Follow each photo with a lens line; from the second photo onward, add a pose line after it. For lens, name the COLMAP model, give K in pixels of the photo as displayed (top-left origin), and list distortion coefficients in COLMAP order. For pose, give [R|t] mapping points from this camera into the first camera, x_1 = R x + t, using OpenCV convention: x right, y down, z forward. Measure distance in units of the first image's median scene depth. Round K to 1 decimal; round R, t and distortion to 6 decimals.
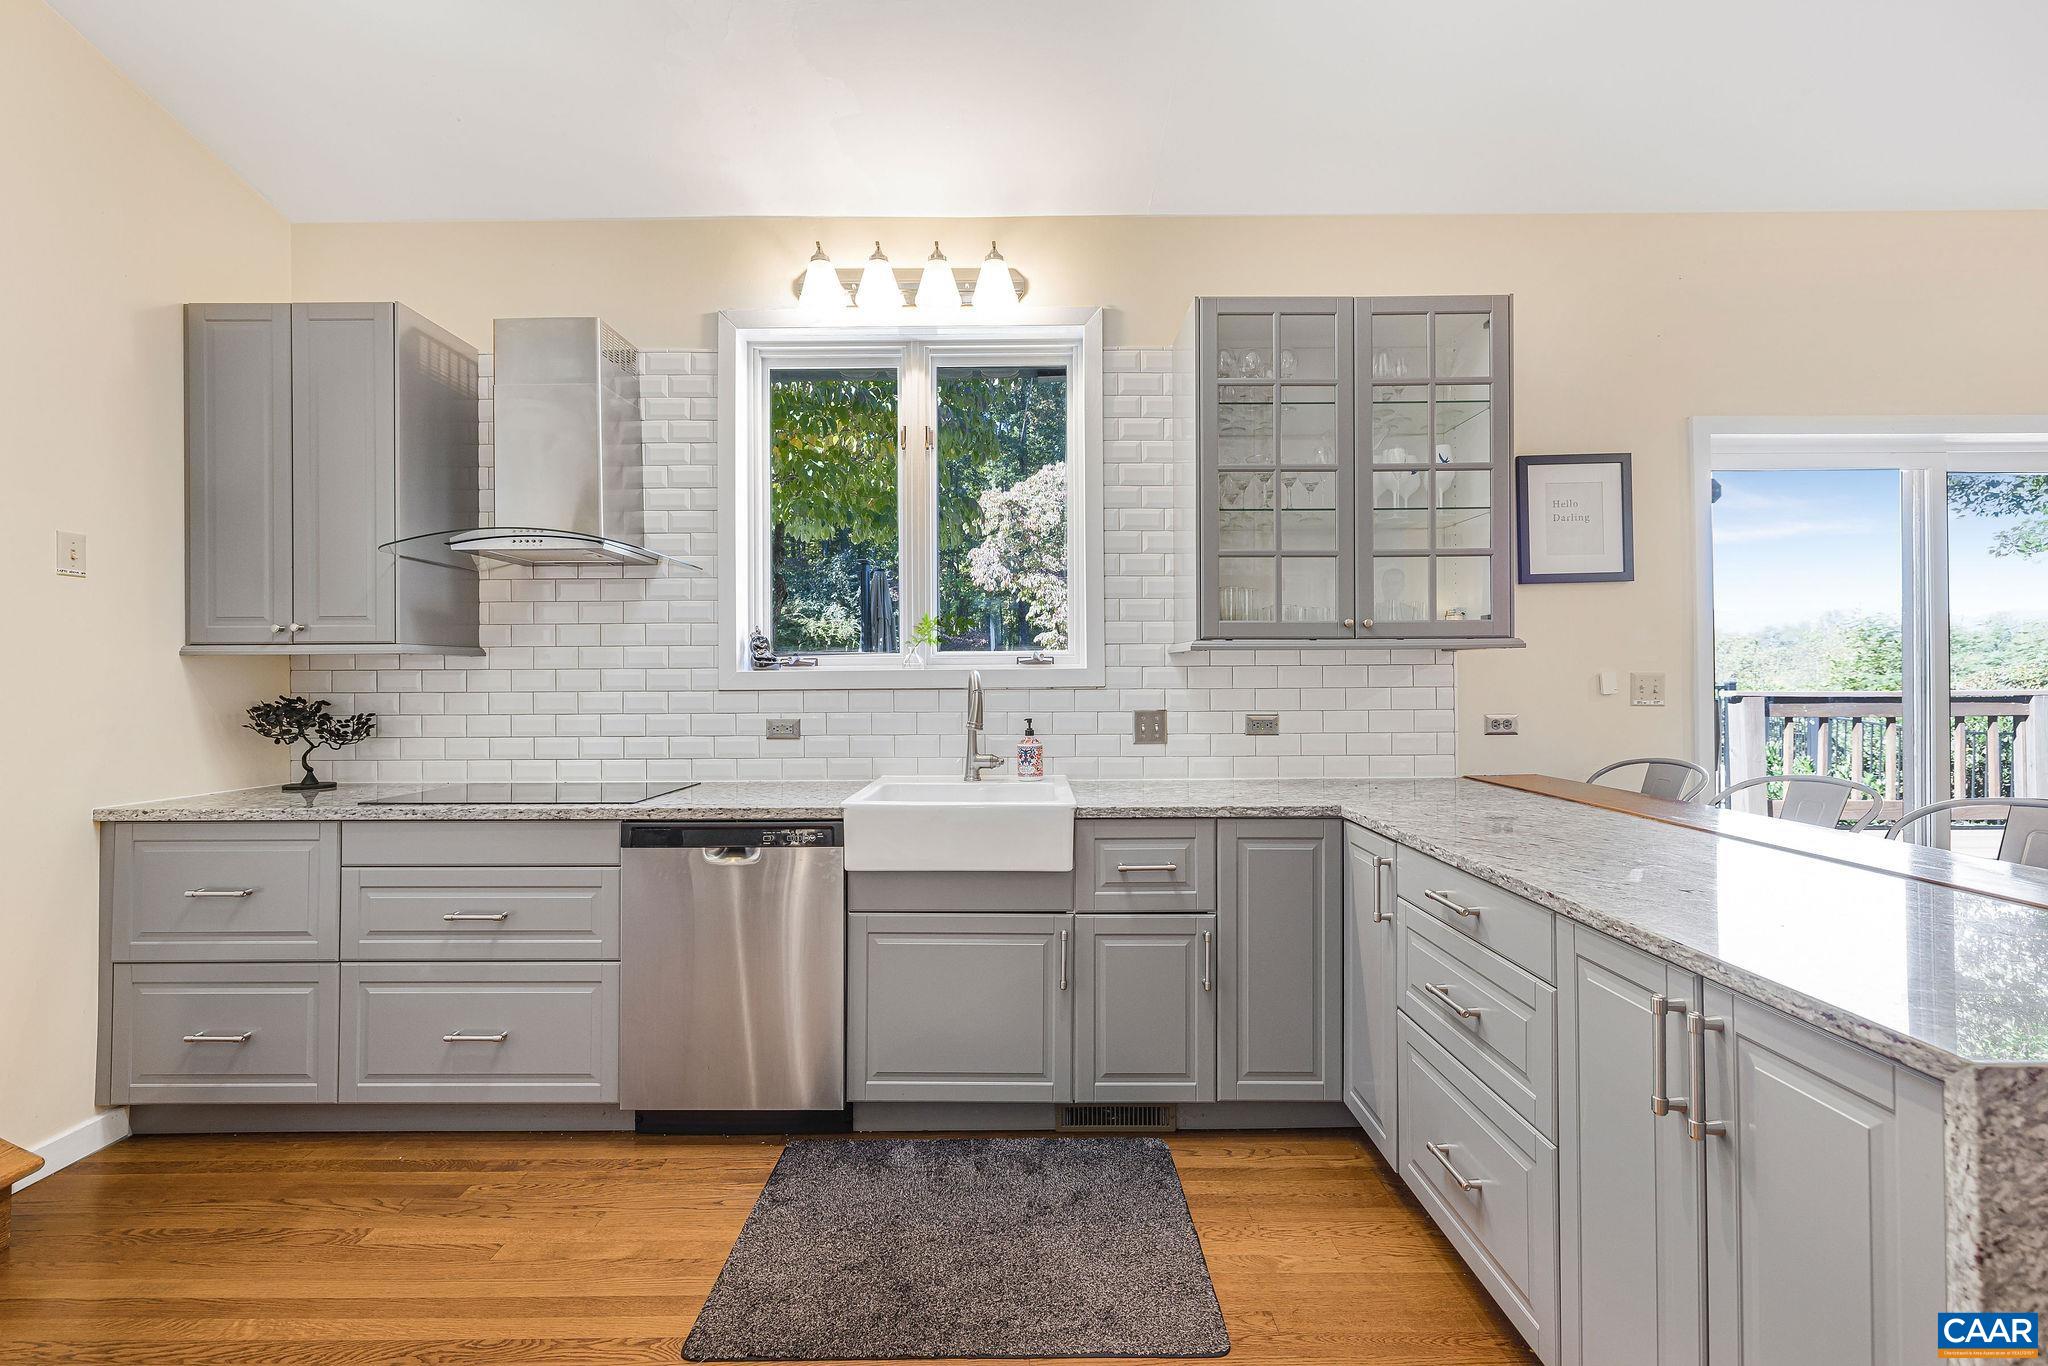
lens RADIAL K [[886.2, 0, 1023.2], [0, 886.2, 672.8], [0, 0, 1]] dist [0.000373, 0.000274]
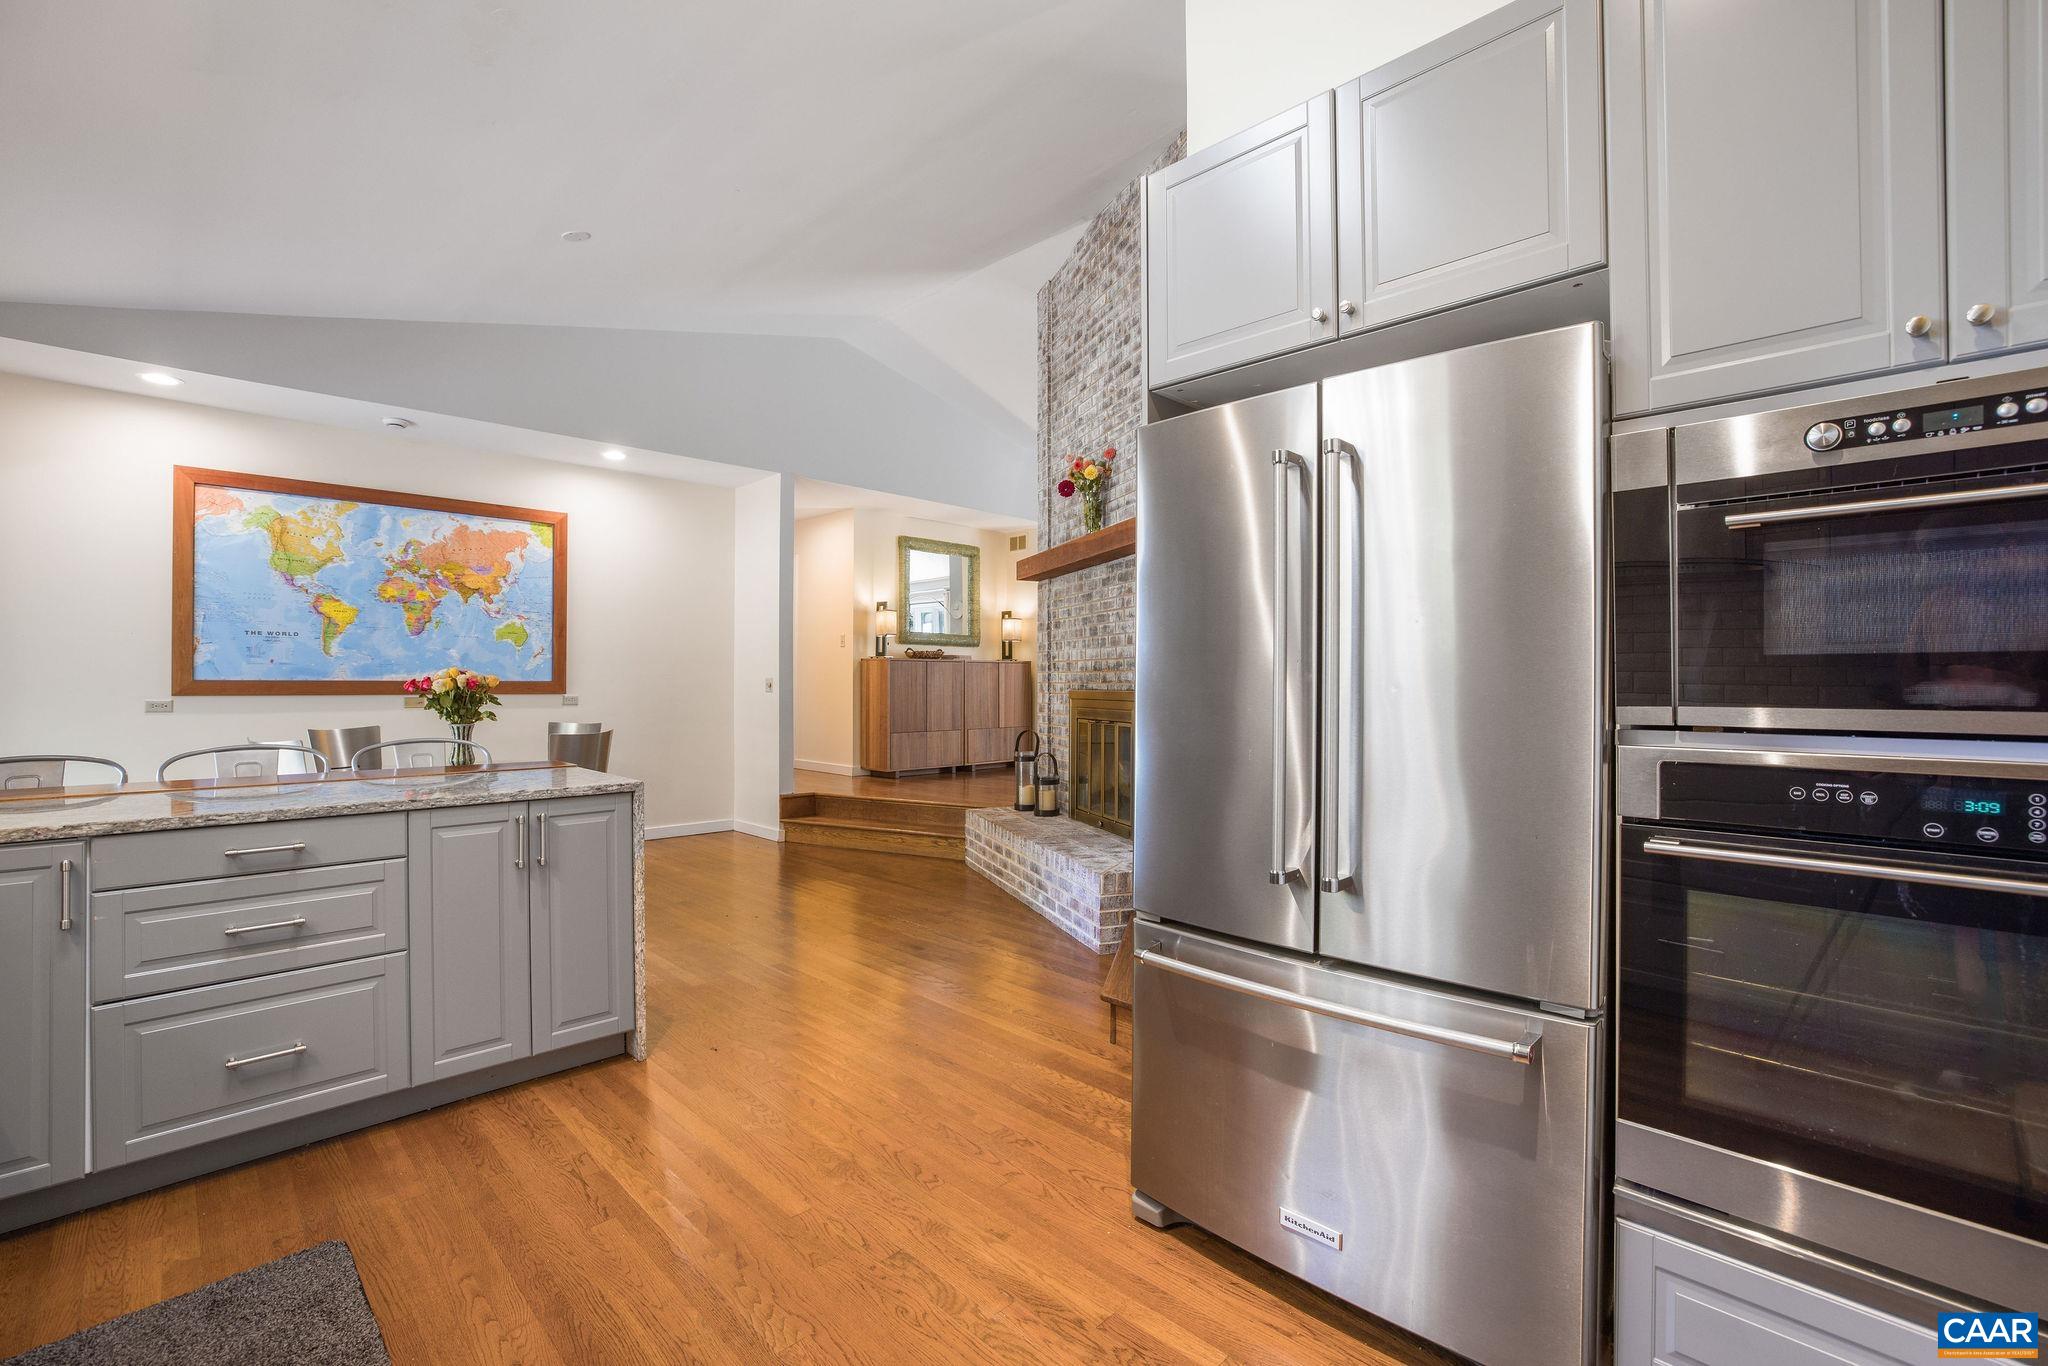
lens RADIAL K [[904.2, 0, 1024.0], [0, 904.2, 683.0], [0, 0, 1]] dist [-0.051673, 0.026028]
pose [[-0.709327, 0.003725, 0.704870, -0.739738], [-0.002554, 0.999966, -0.007856, 0.017934], [-0.704875, -0.007373, -0.709293, 0.708969]]
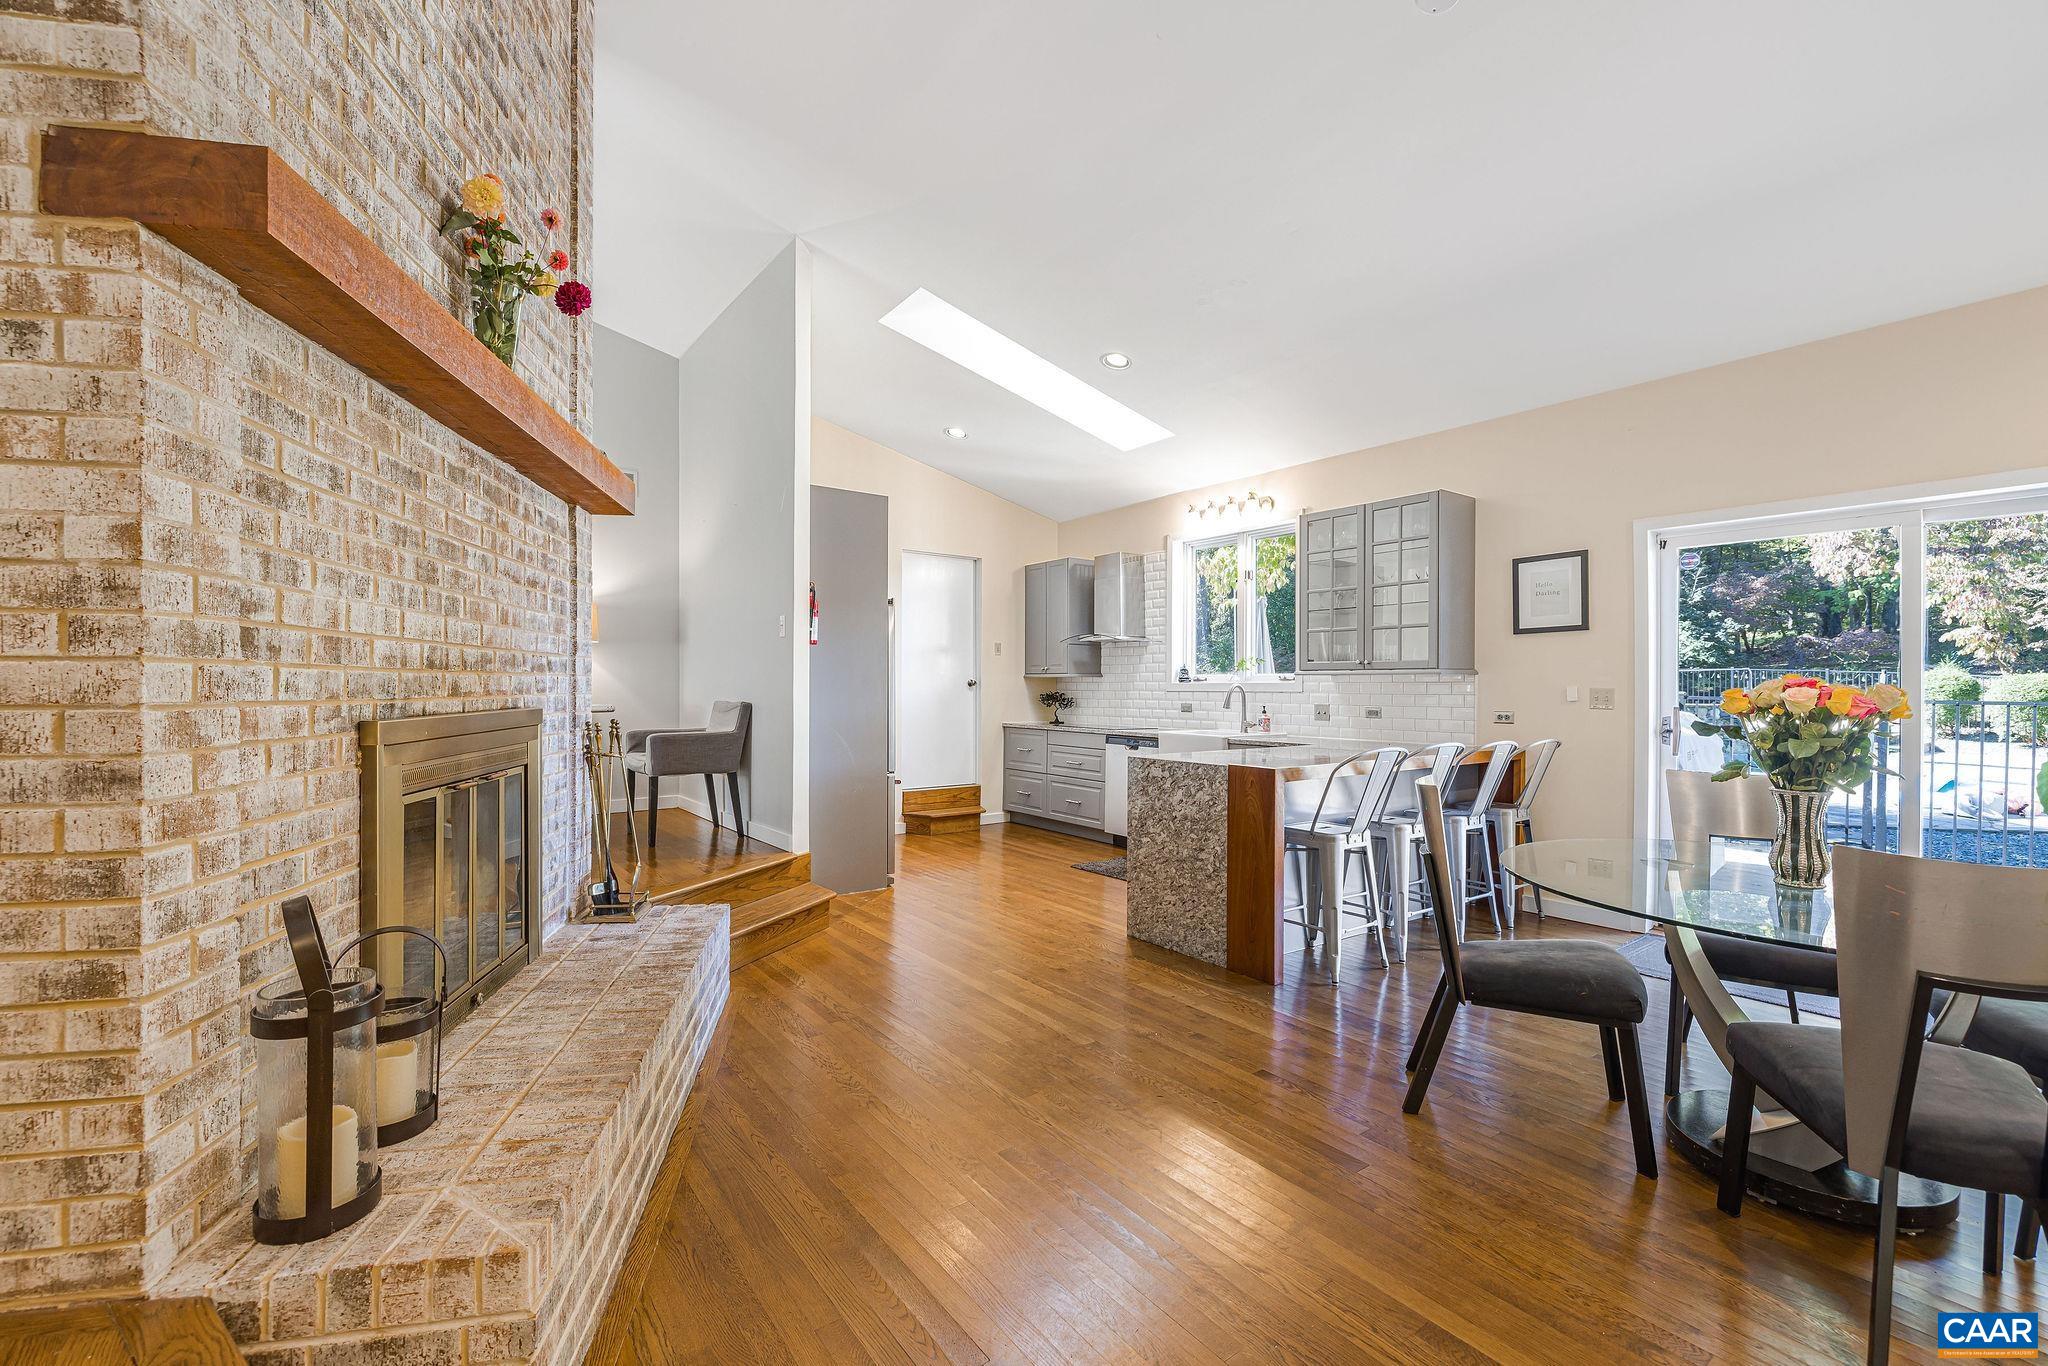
lens RADIAL K [[864.9, 0, 1024.0], [0, 864.9, 683.0], [0, 0, 1]] dist [-0.000892, -0.000113]
pose [[0.597698, 0.006618, -0.801694, 1.415035], [-0.002931, 0.999977, 0.006069, -0.016410], [0.801716, -0.001278, 0.597704, -0.782152]]
